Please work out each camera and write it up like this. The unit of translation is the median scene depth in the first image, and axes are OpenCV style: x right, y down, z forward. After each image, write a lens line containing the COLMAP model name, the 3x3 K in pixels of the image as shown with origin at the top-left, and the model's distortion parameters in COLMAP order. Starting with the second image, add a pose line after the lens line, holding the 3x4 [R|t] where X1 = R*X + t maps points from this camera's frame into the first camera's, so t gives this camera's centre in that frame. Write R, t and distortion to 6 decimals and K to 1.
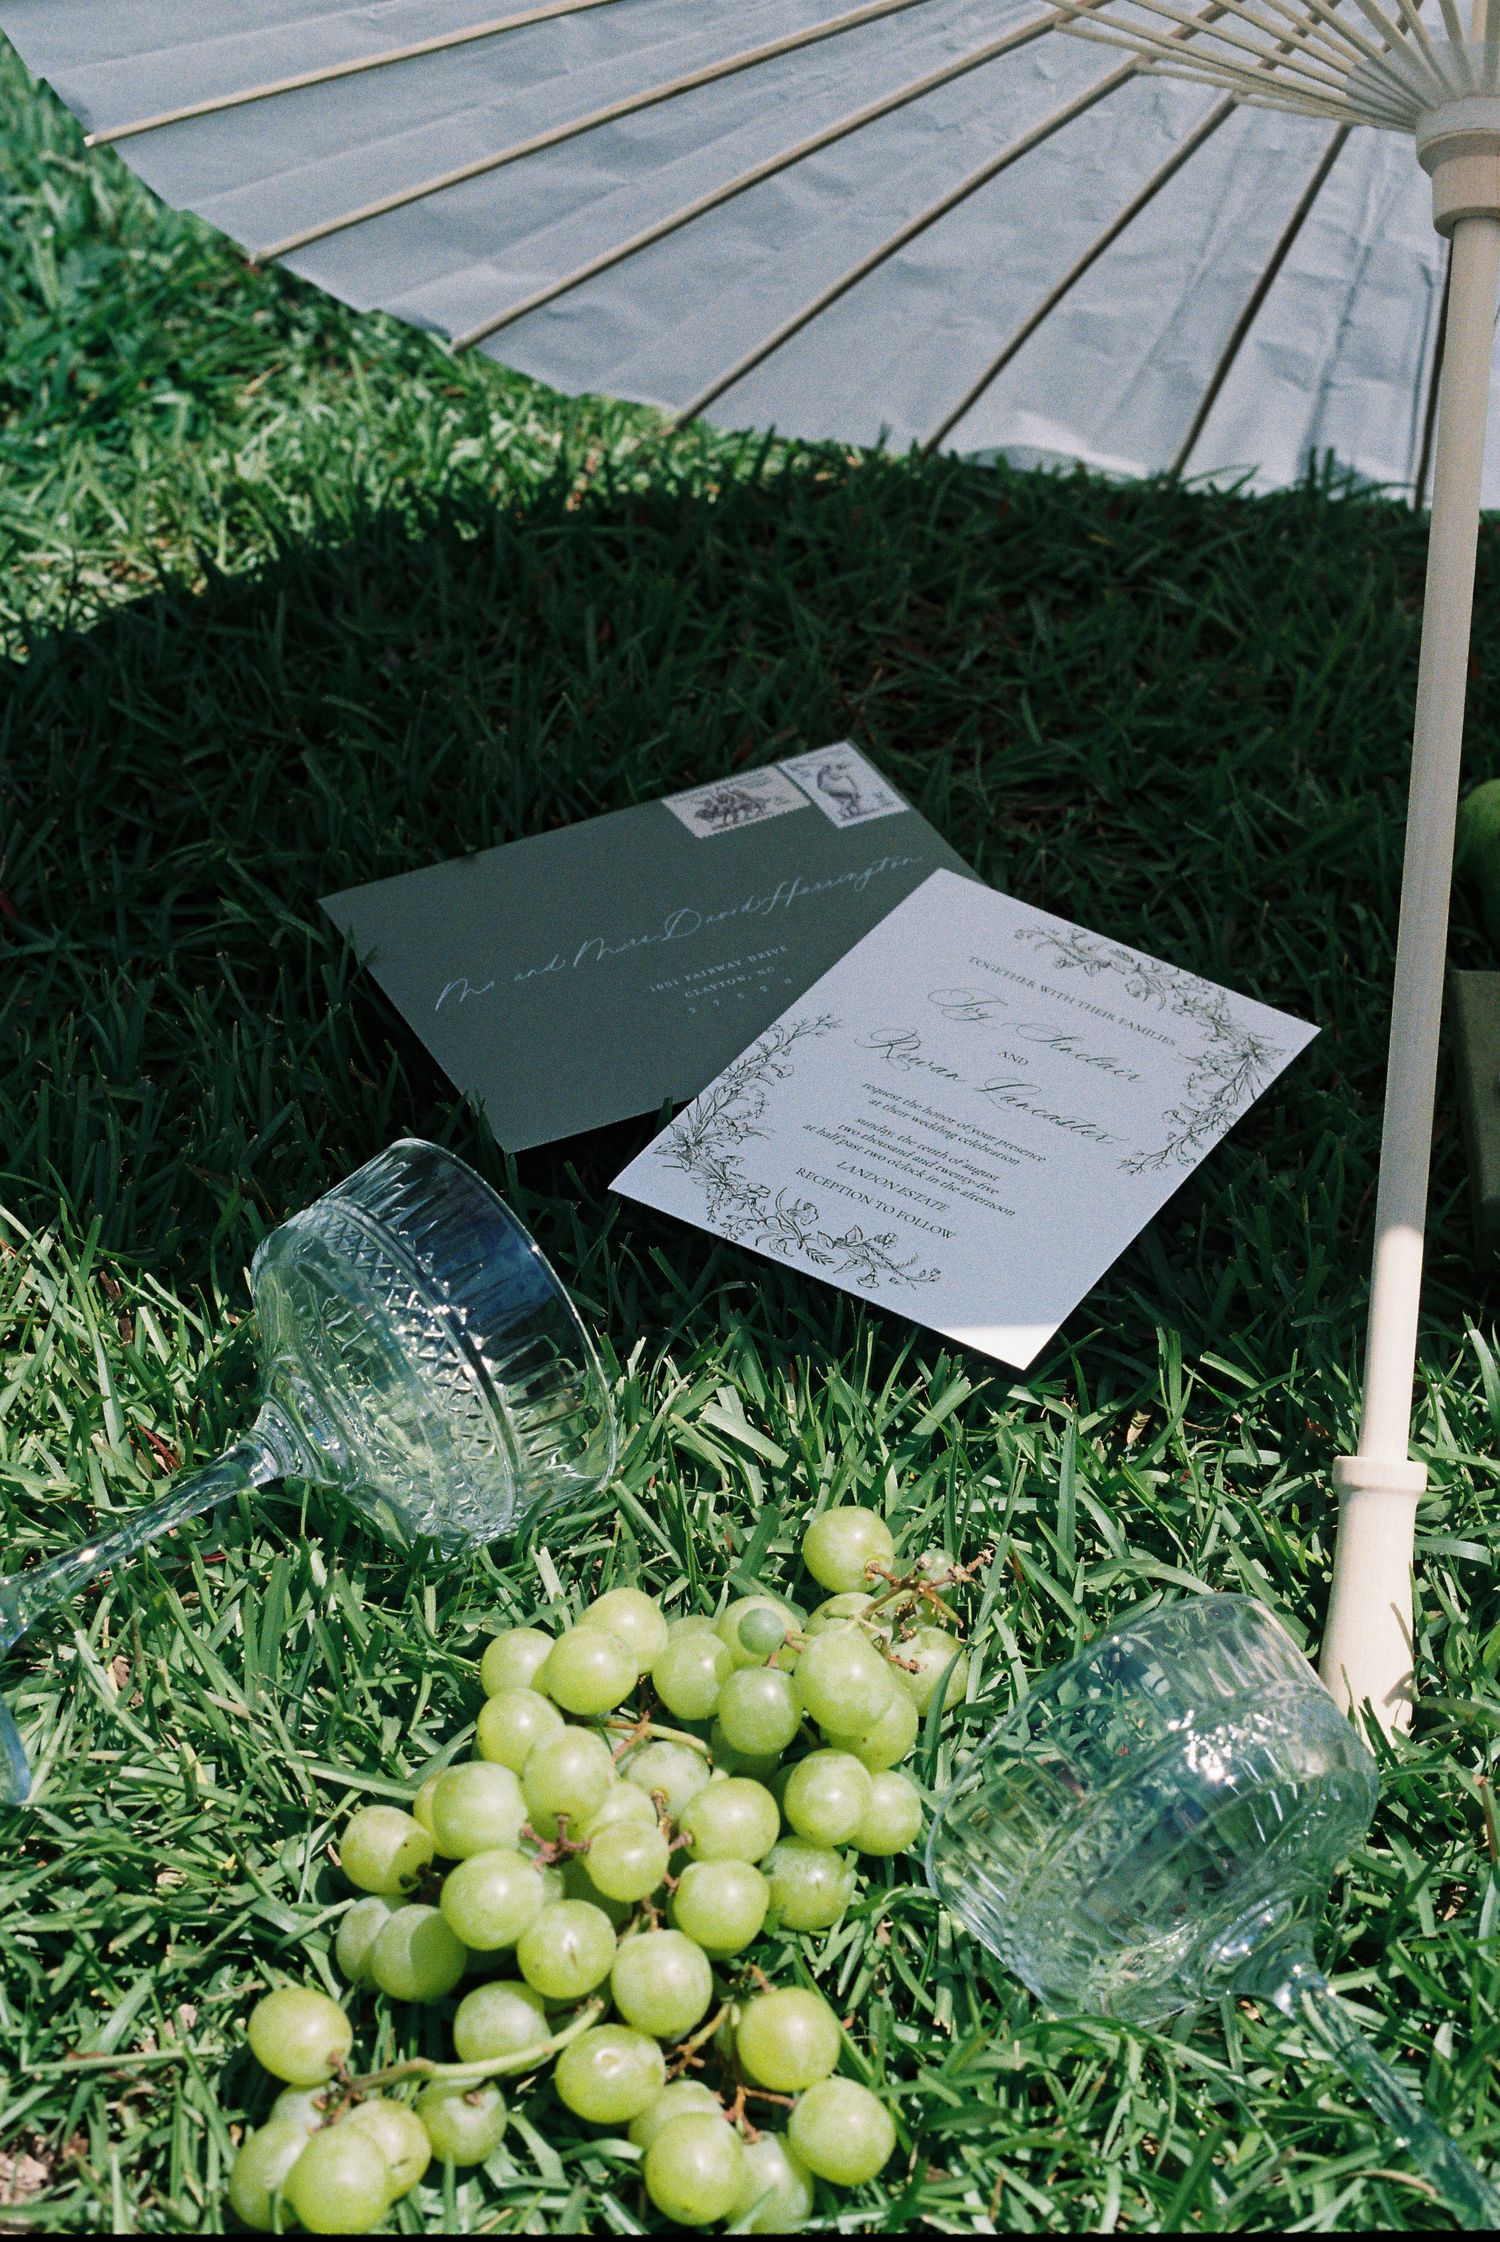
lens RADIAL K [[3542.5, 0, 762.6], [0, 3542.5, 1073.2], [0, 0, 1]] dist [-0.019297, -0.051598]
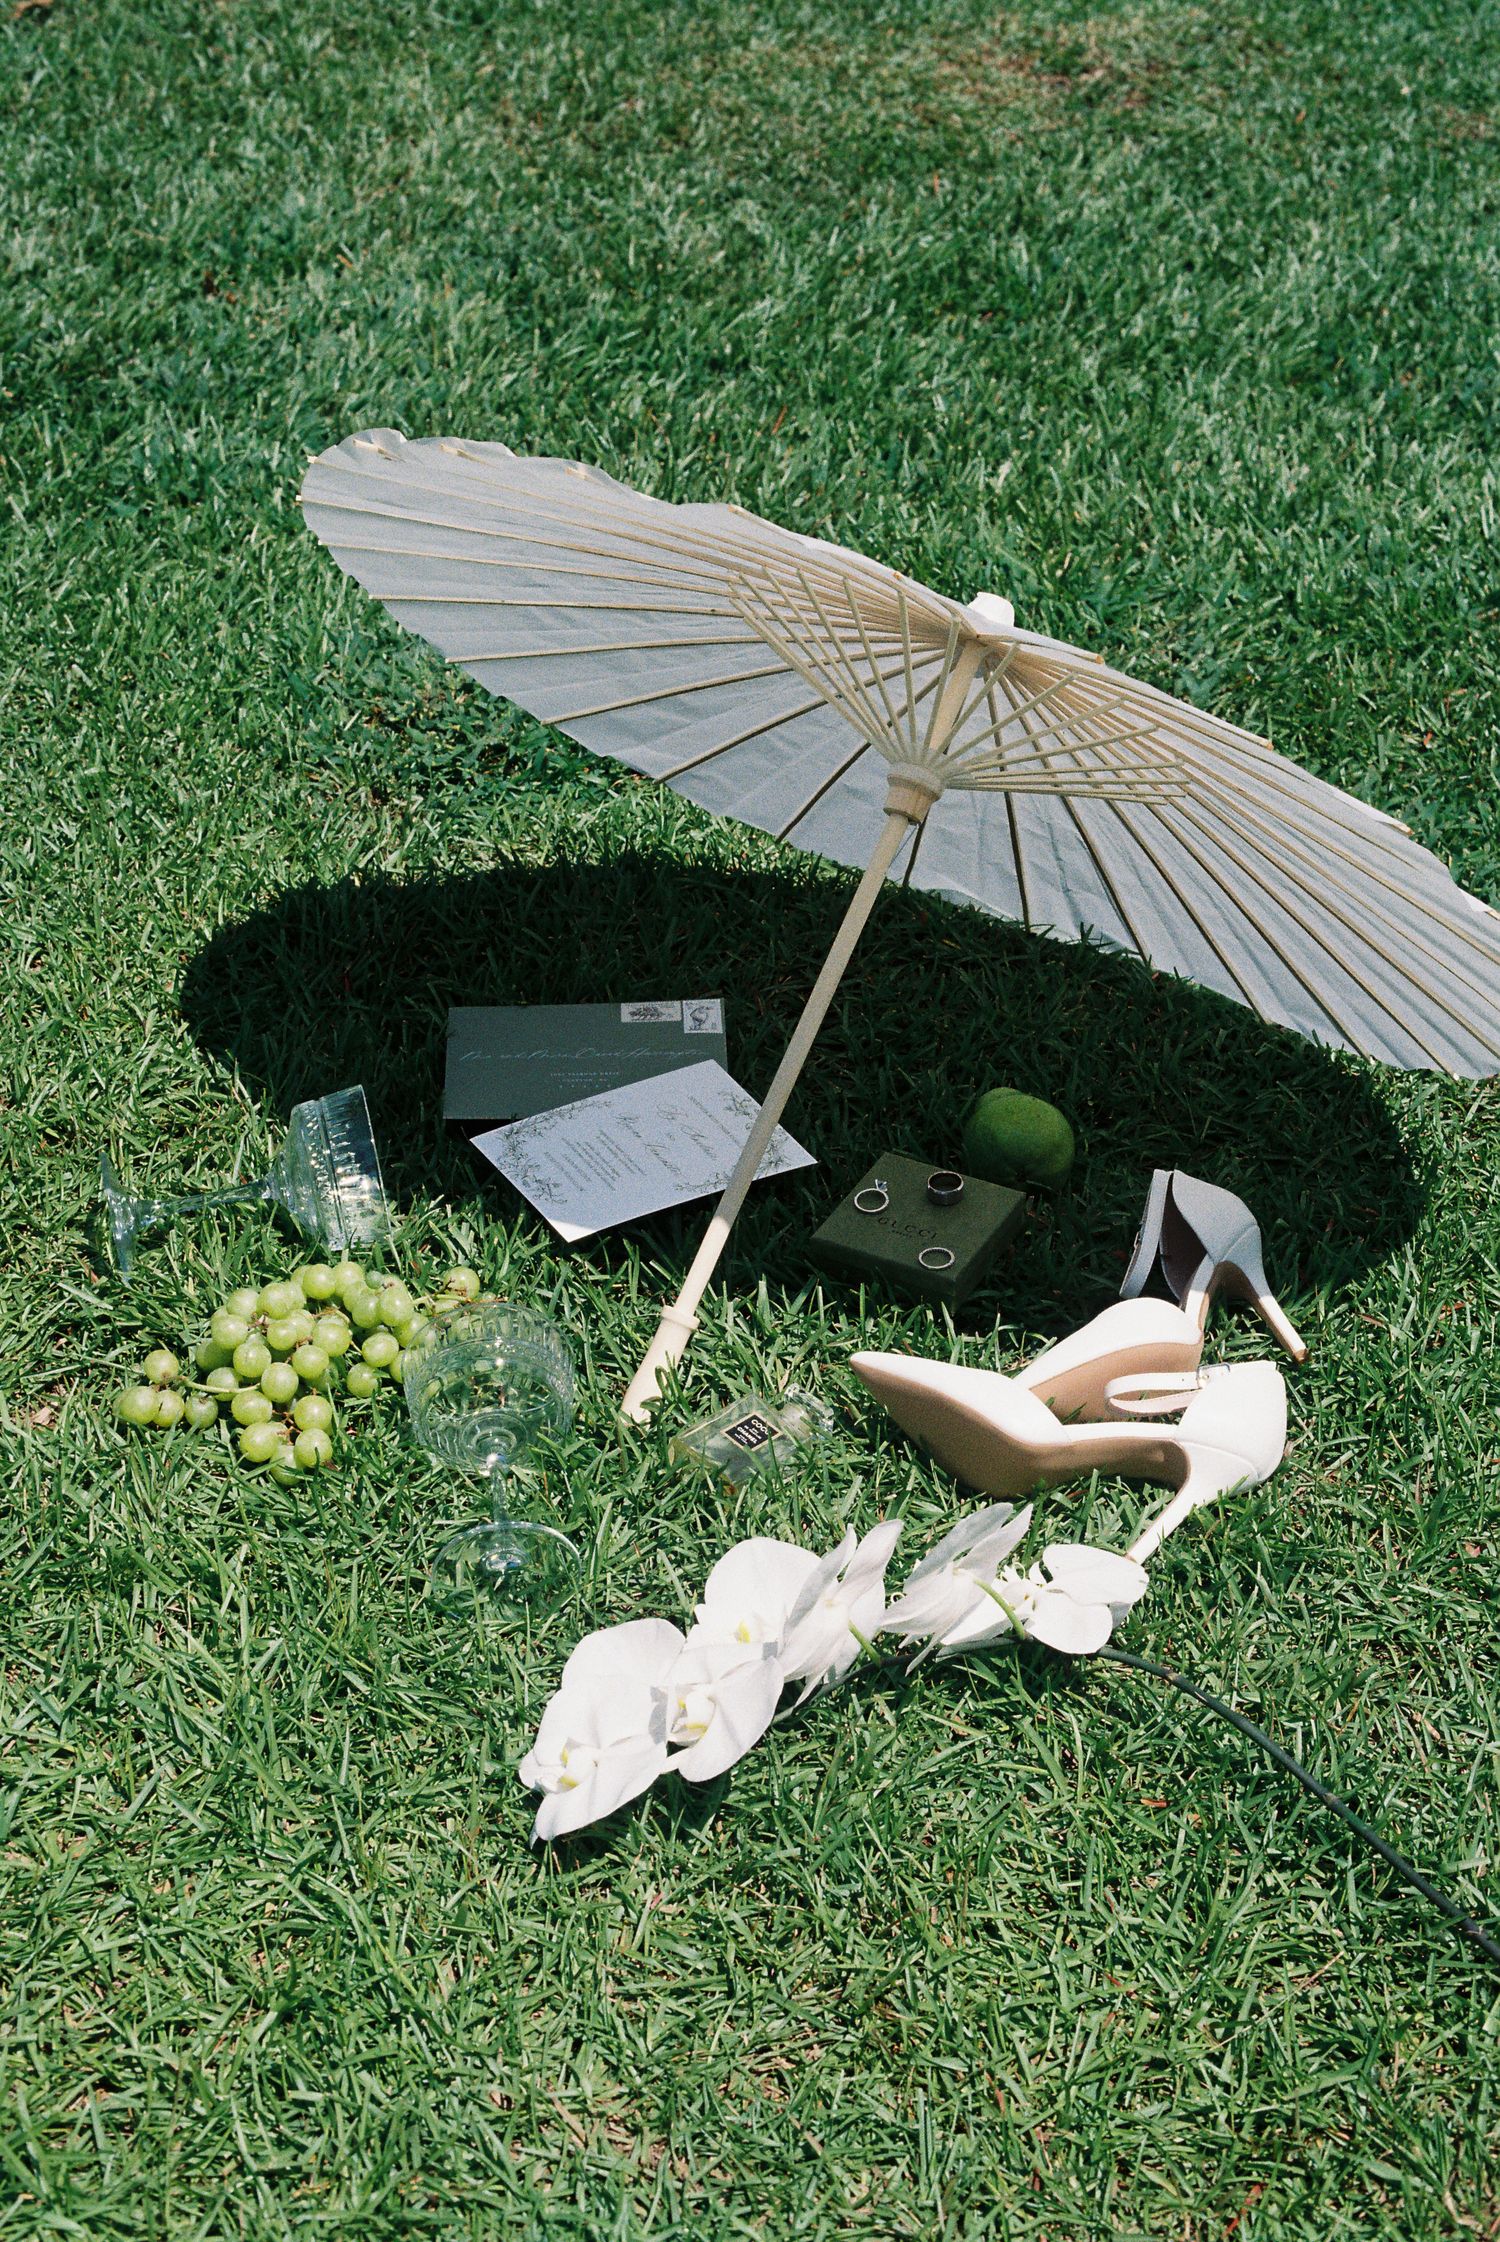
lens RADIAL K [[3595.8, 0, 750.0], [0, 3595.8, 1121.0], [0, 0, 1]] dist [-0.015217, 0.007057]
pose [[0.897663, 0.232061, -0.374632, 0.923083], [-0.264072, 0.963842, -0.035709, 0.051527], [0.352799, 0.130984, 0.926486, -1.036521]]
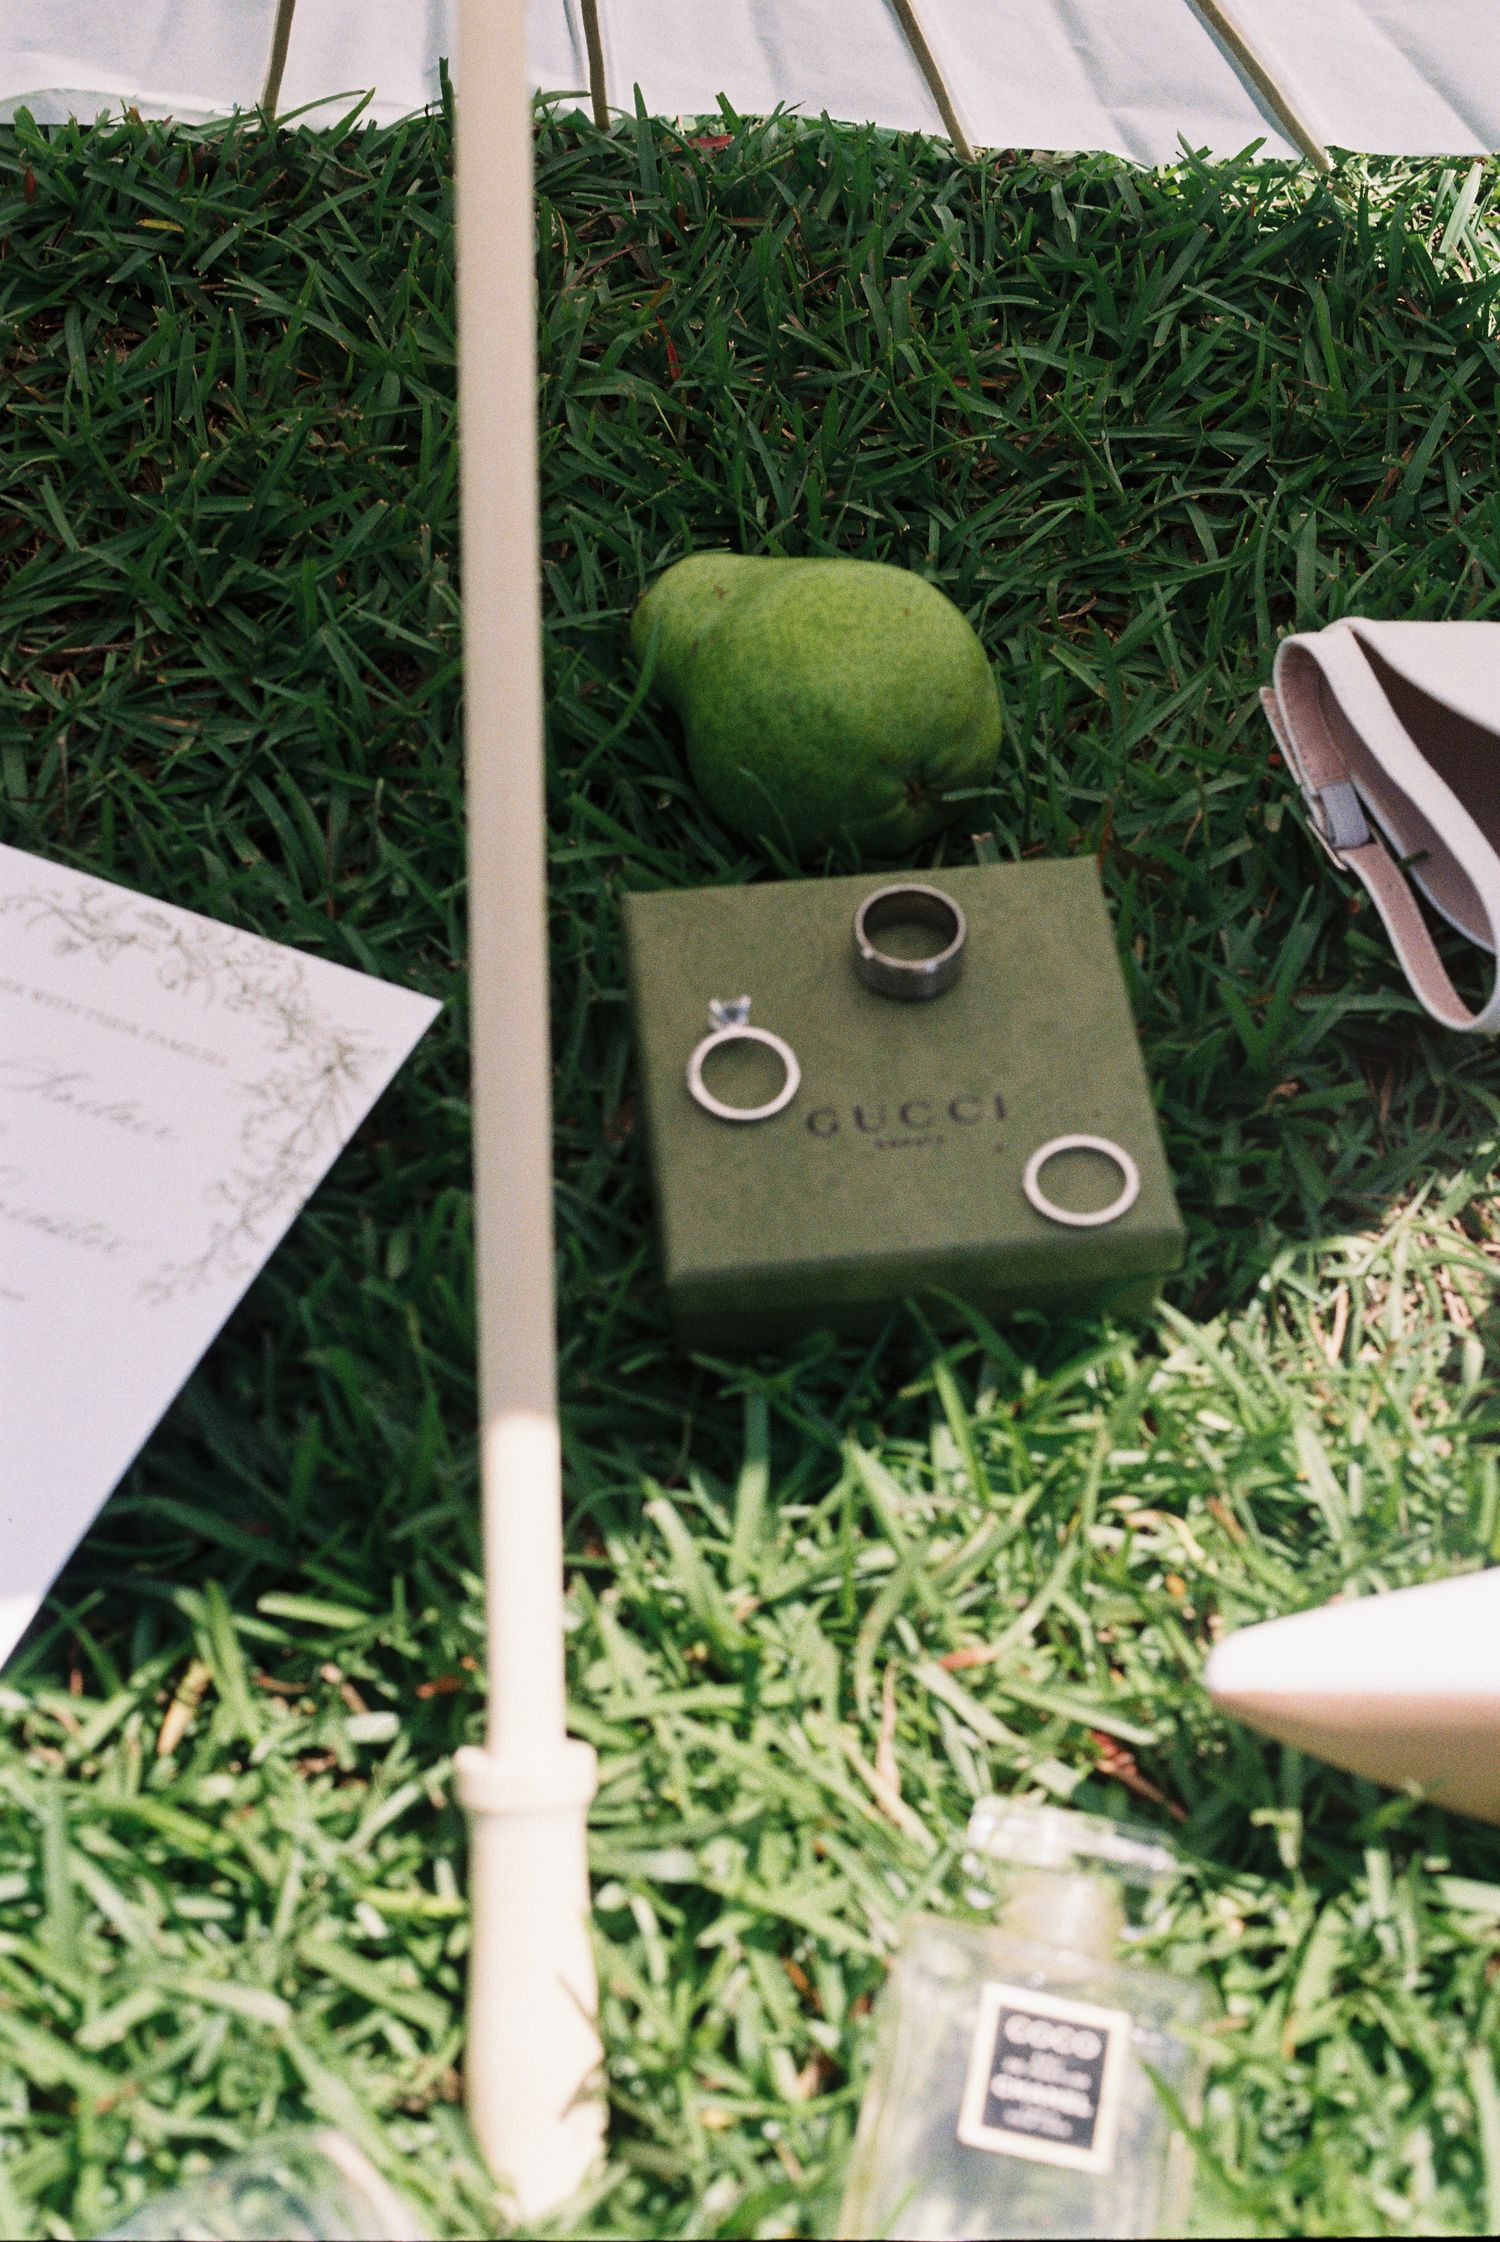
lens RADIAL K [[3542.5, 0, 762.6], [0, 3542.5, 1073.2], [0, 0, 1]] dist [-0.019297, -0.051598]
pose [[0.983849, -0.125982, 0.127157, 0.128067], [0.103958, 0.980453, 0.167044, -0.108645], [-0.145716, -0.151127, 0.977715, 0.298628]]
